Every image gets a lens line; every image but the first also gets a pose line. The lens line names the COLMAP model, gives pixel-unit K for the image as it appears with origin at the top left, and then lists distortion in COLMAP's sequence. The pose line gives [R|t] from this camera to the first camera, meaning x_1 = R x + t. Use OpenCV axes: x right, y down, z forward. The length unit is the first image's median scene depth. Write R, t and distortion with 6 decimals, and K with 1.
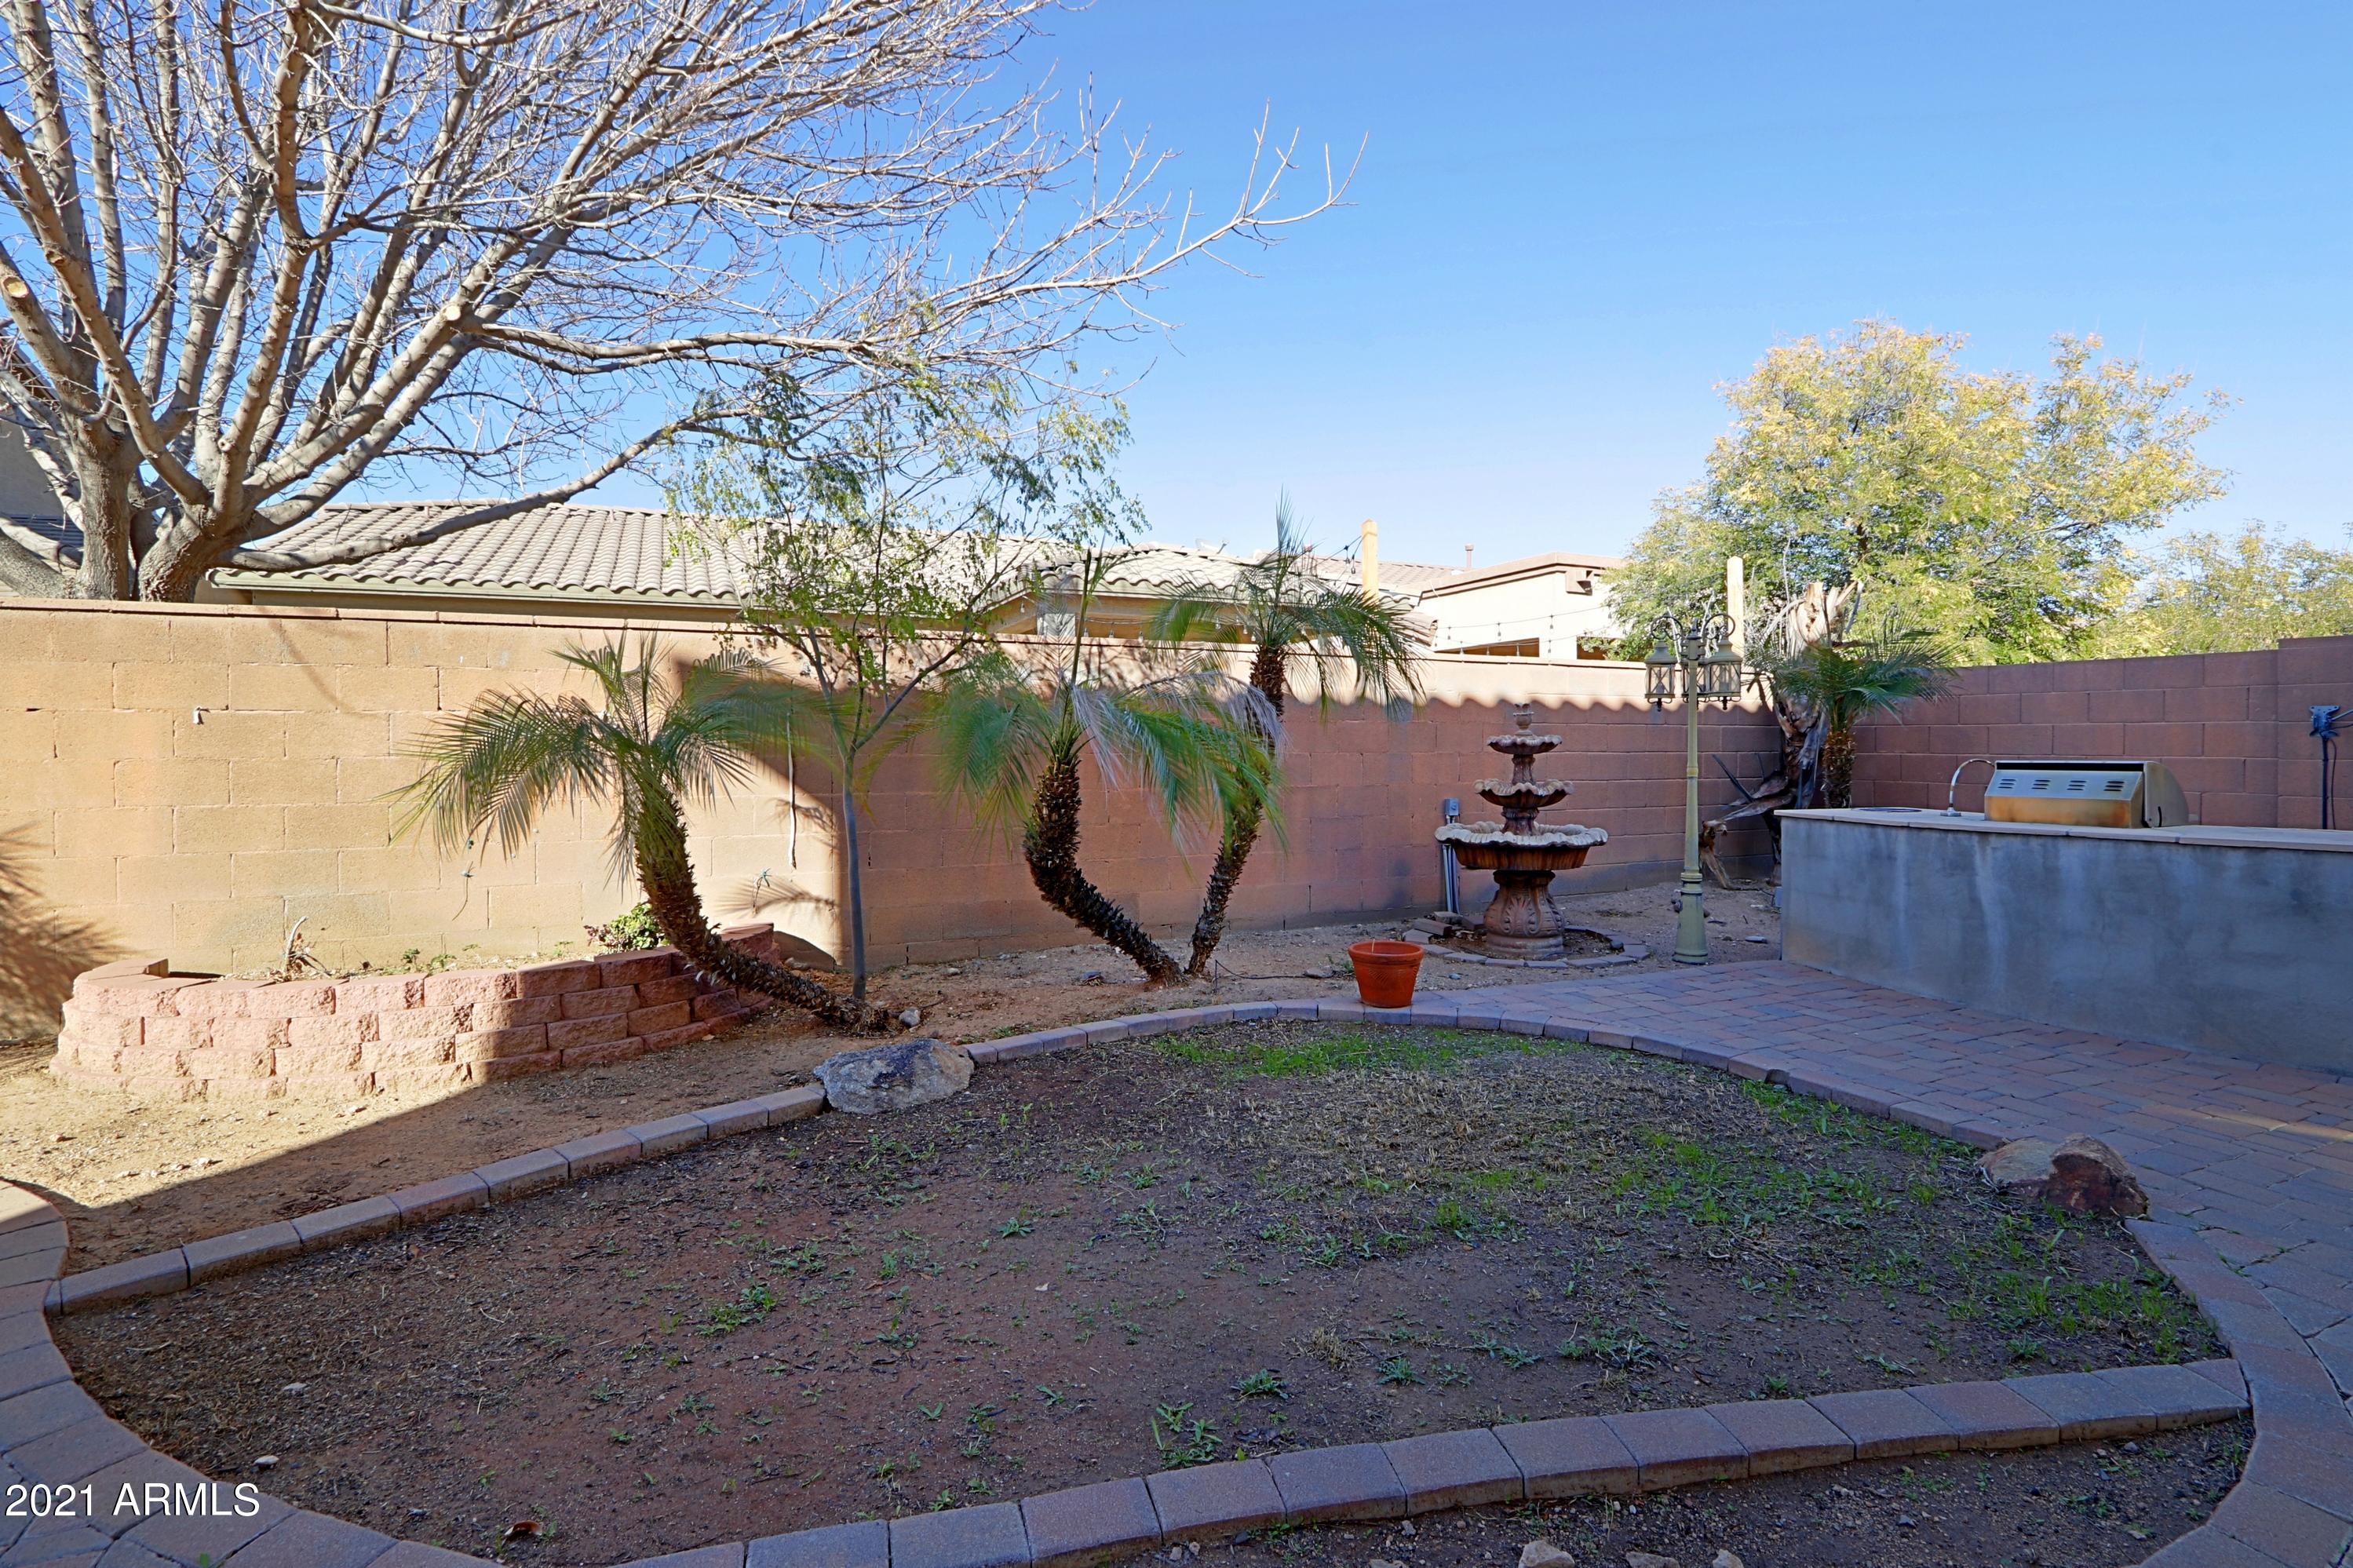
lens RADIAL K [[1097.5, 0, 1172.0], [0, 1097.5, 756.3], [0, 0, 1]] dist [-0.020982, 0.002977]
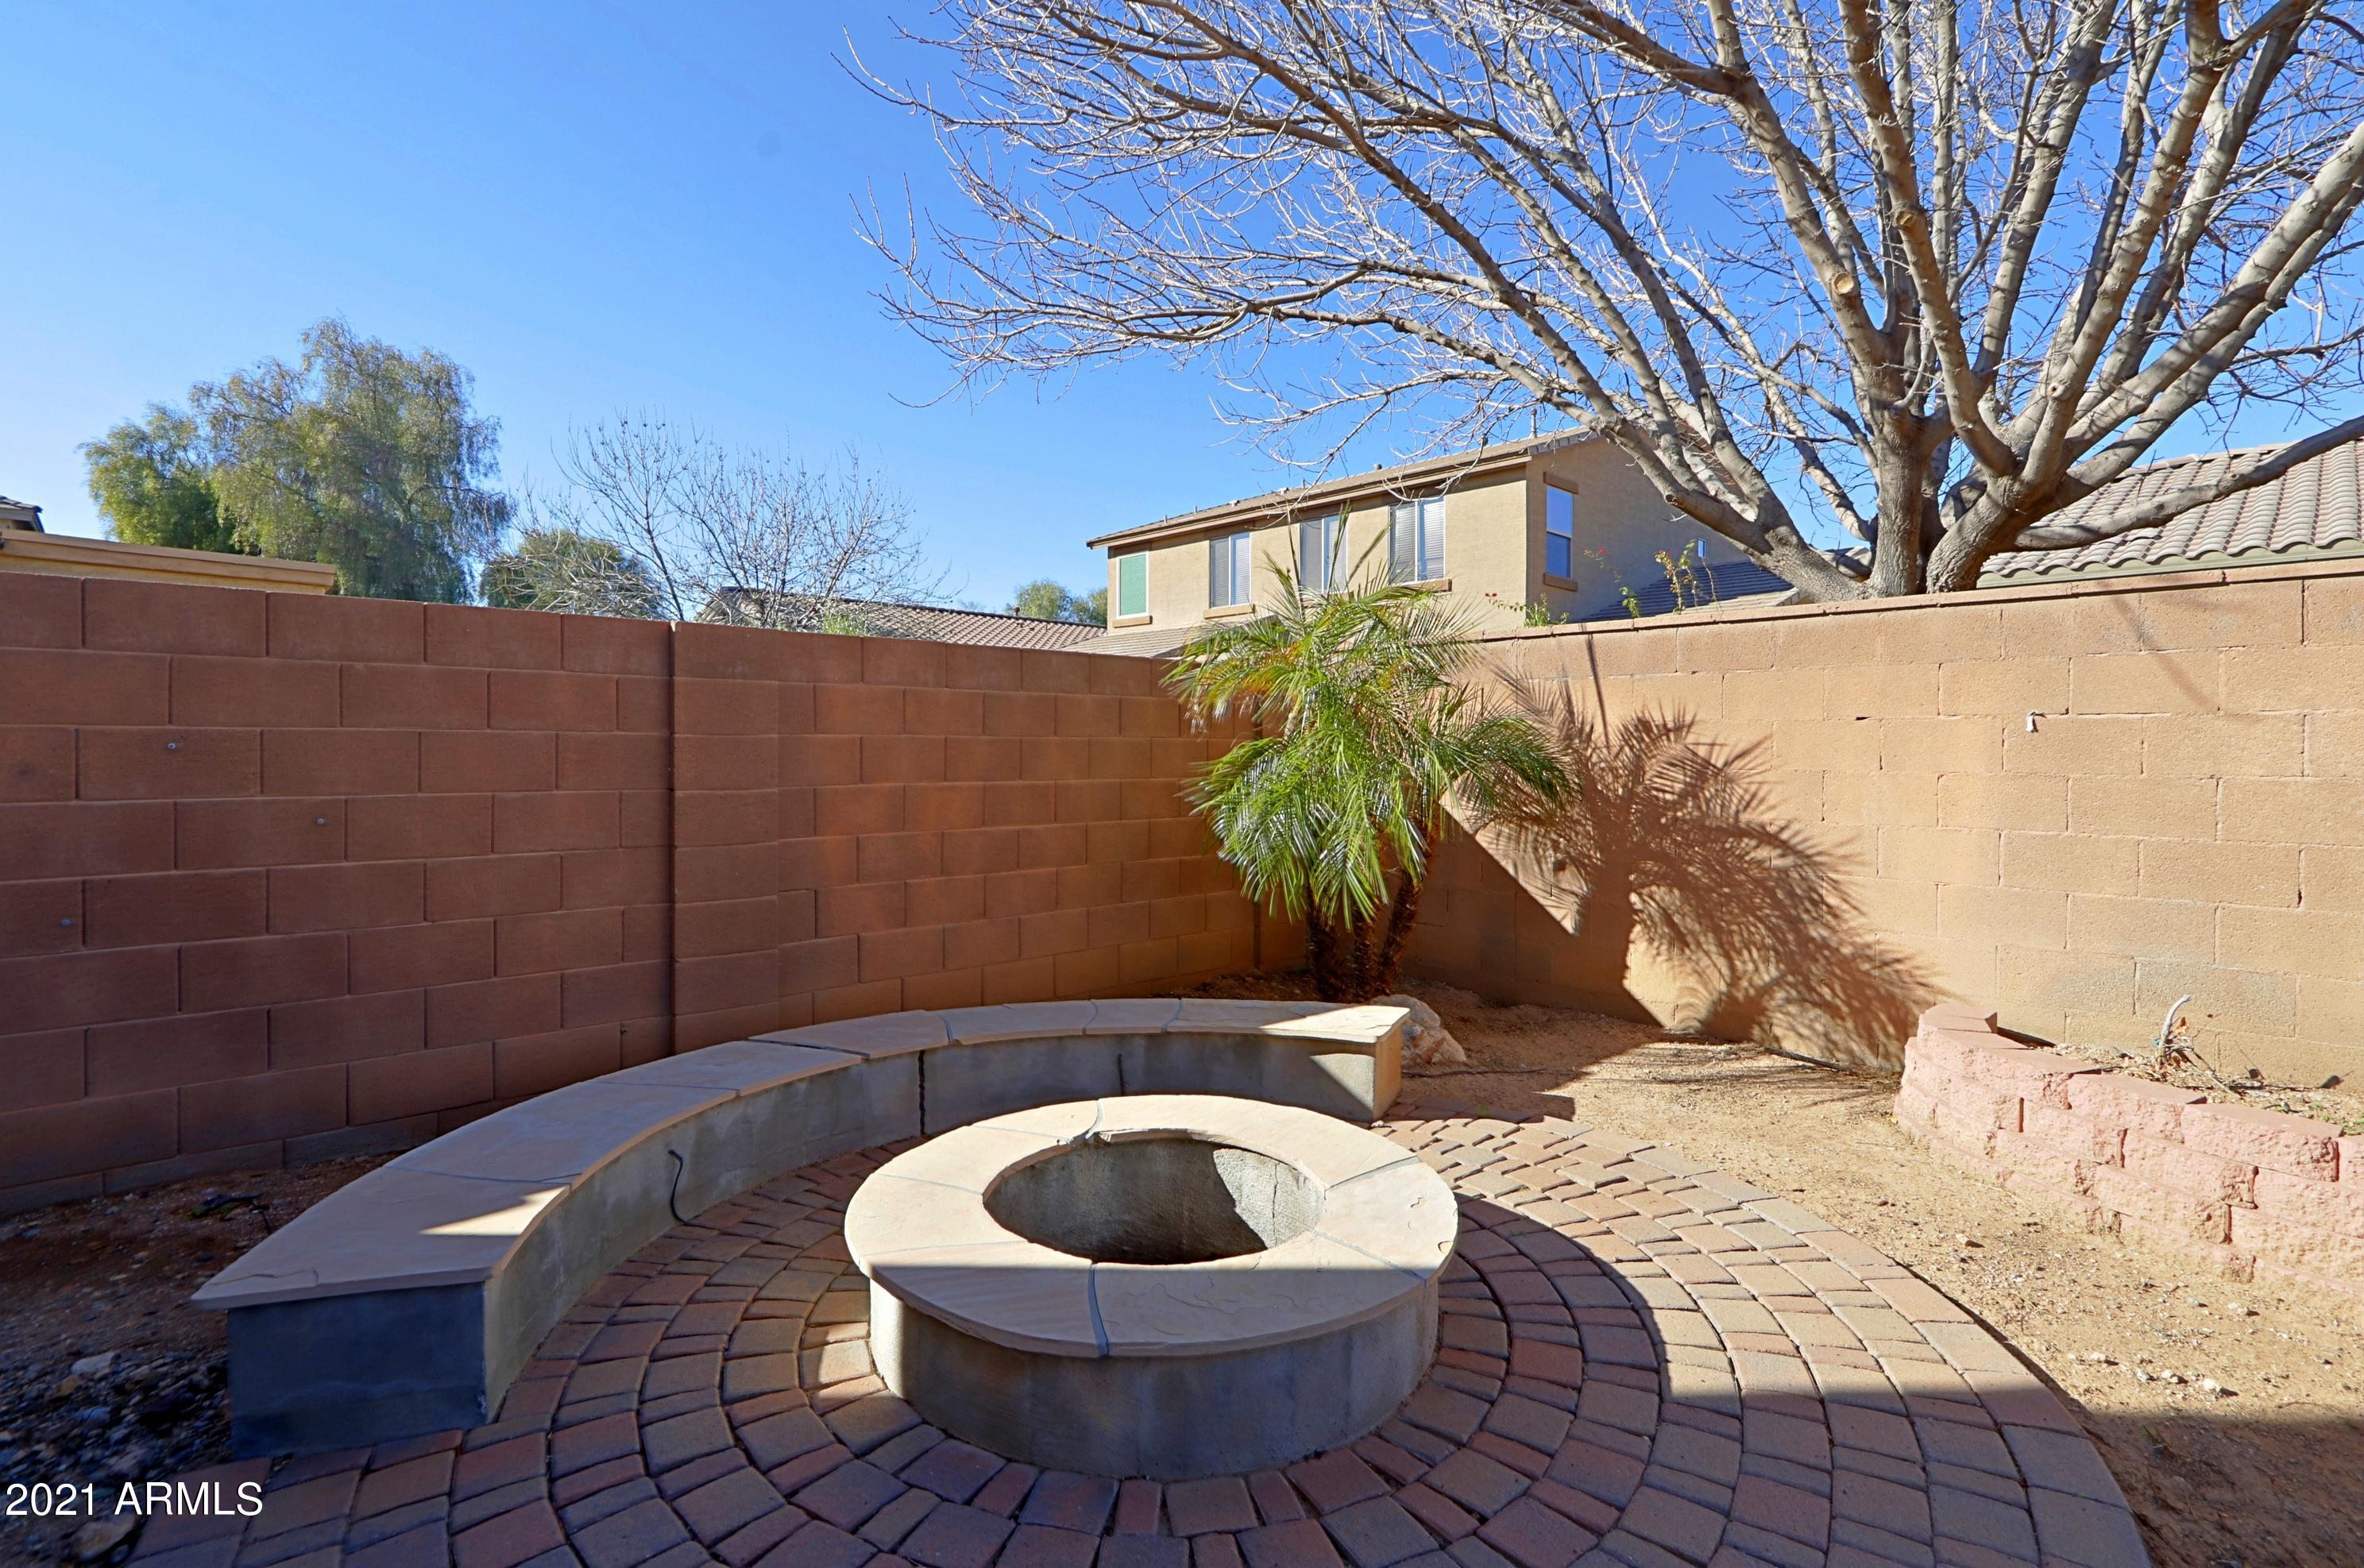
lens RADIAL K [[1102.6, 0, 1177.5], [0, 1102.6, 756.2], [0, 0, 1]] dist [-0.020982, 0.002977]
pose [[0.321892, 0.011269, -0.946709, -0.313481], [-0.018525, 0.999813, 0.005603, -0.004129], [0.946595, 0.015734, 0.322040, 0.112654]]
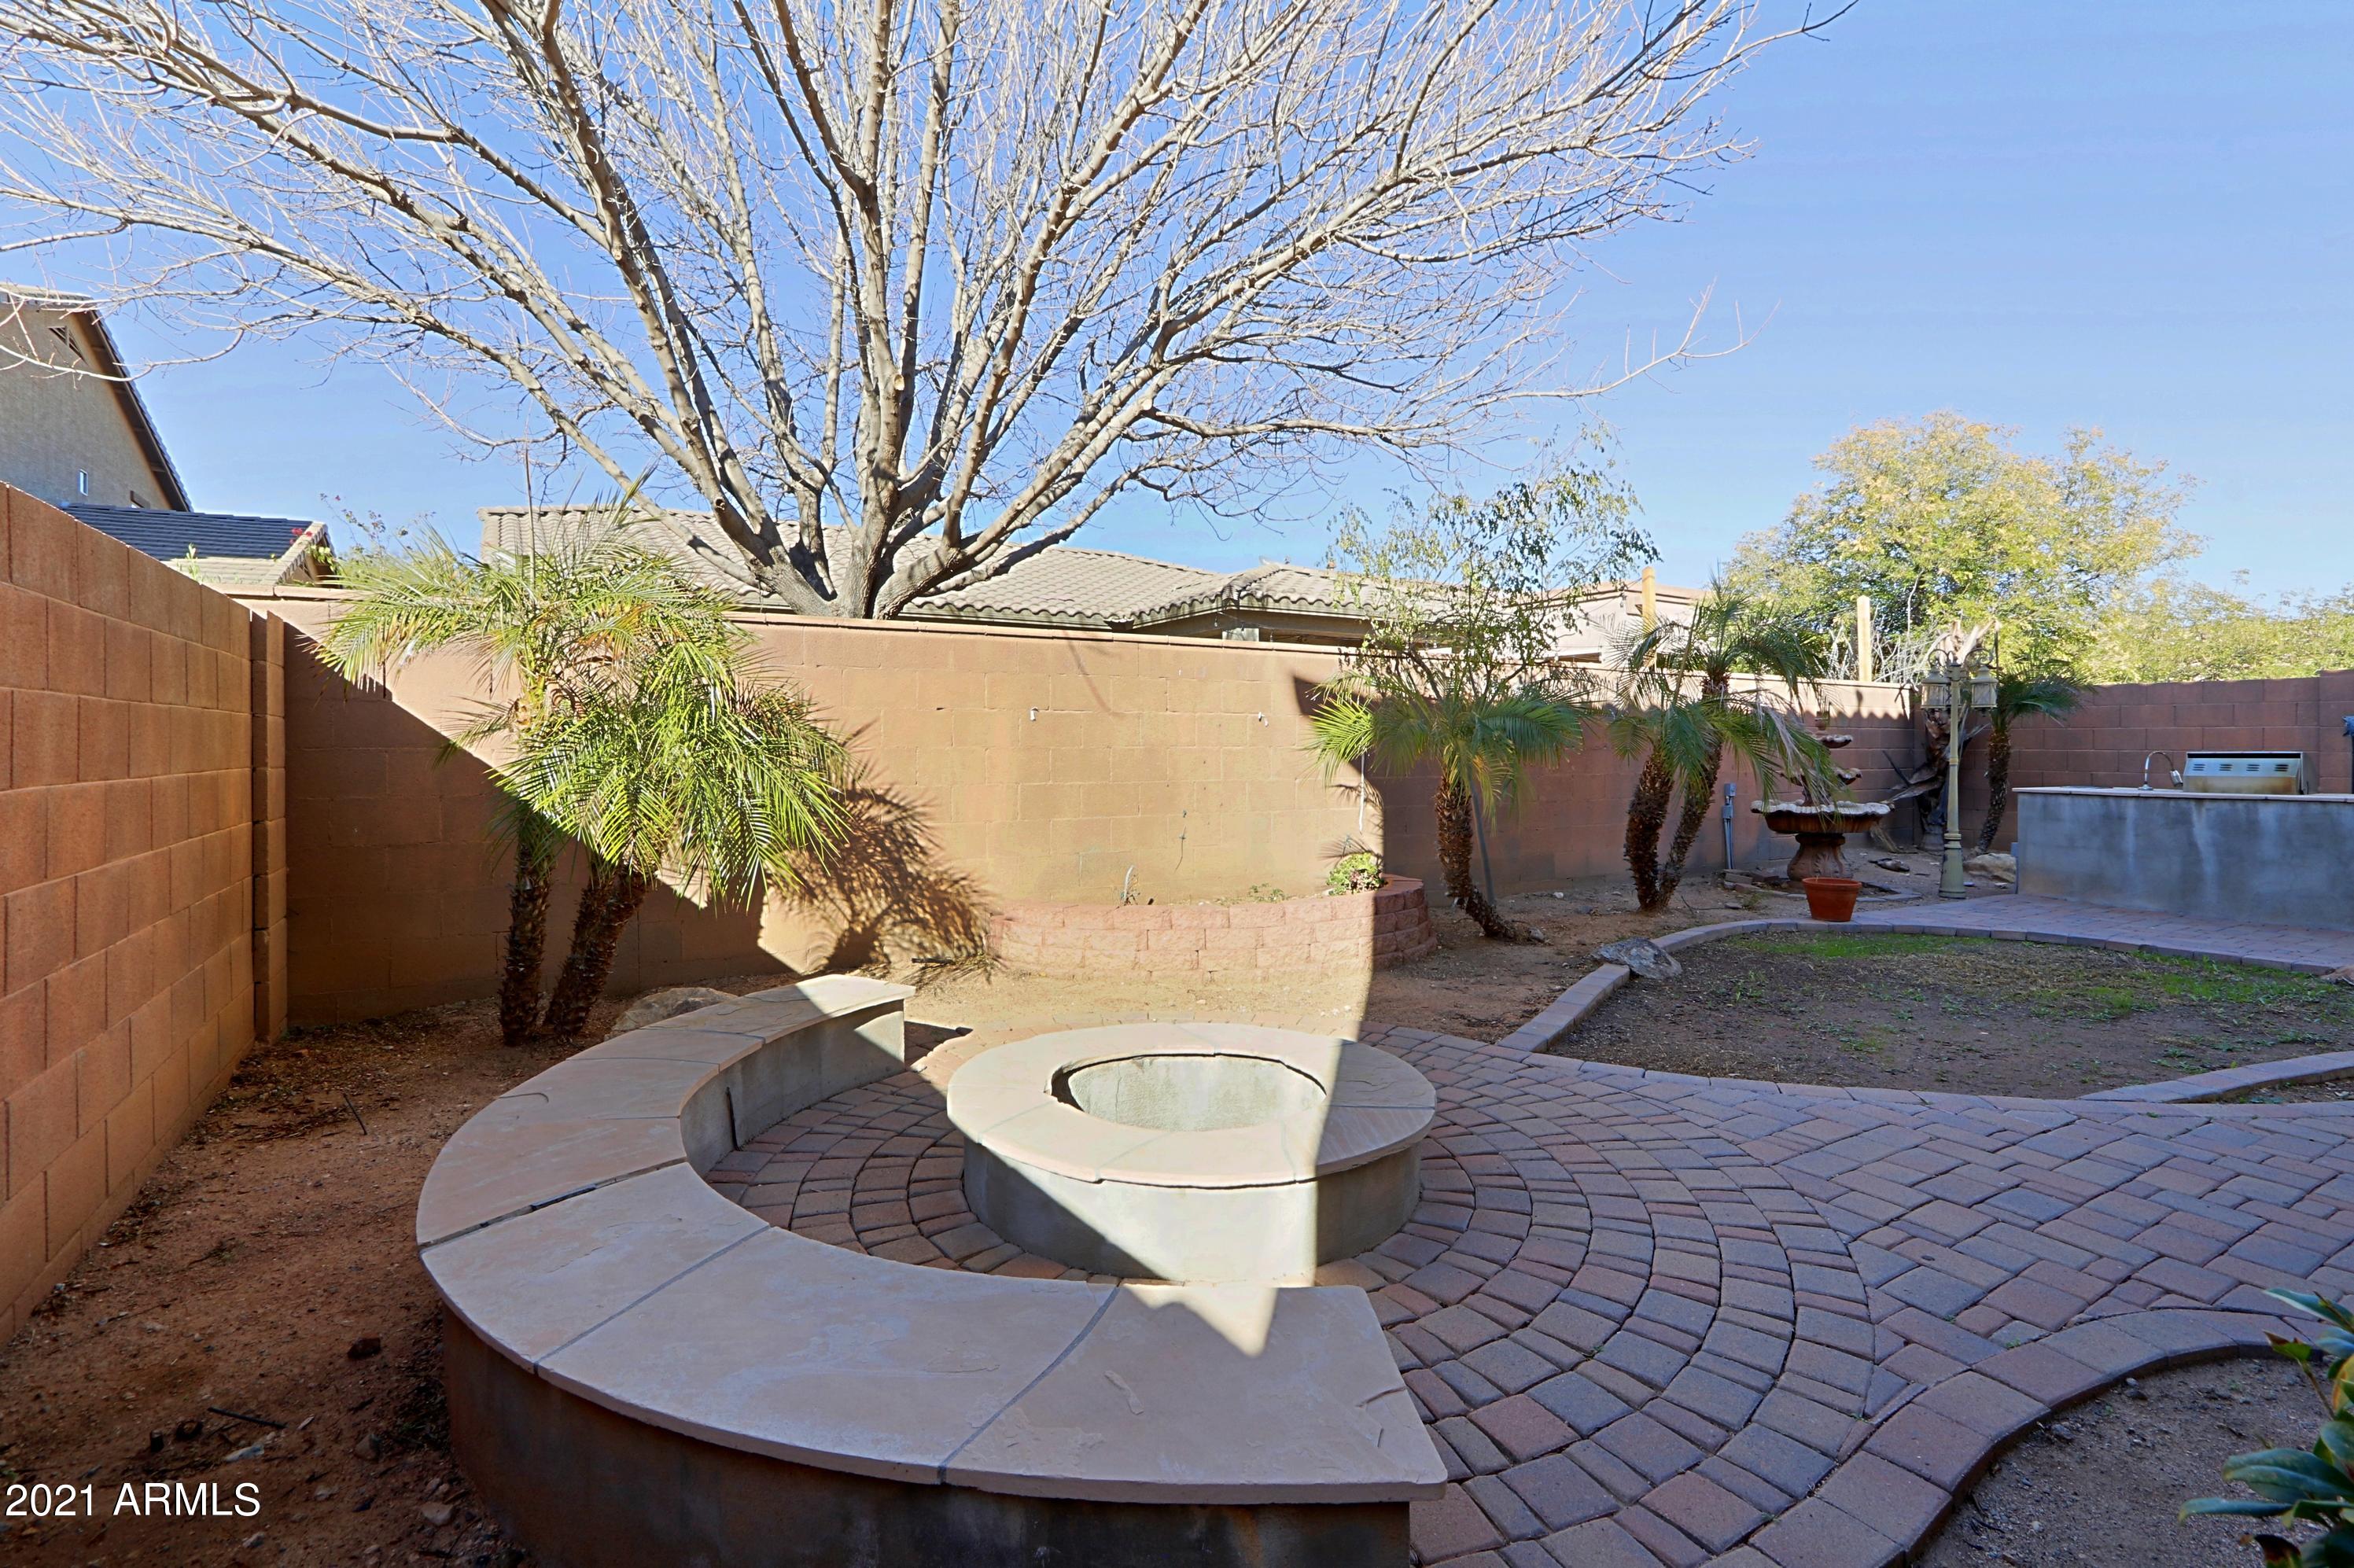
lens RADIAL K [[1097.9, 0, 1172.5], [0, 1097.9, 756.3], [0, 0, 1]] dist [-0.020982, 0.002977]
pose [[0.993076, 0.001358, 0.117463, -0.854586], [-0.001082, 0.999996, -0.002419, 0.015770], [-0.117466, 0.002275, 0.993074, -0.328899]]
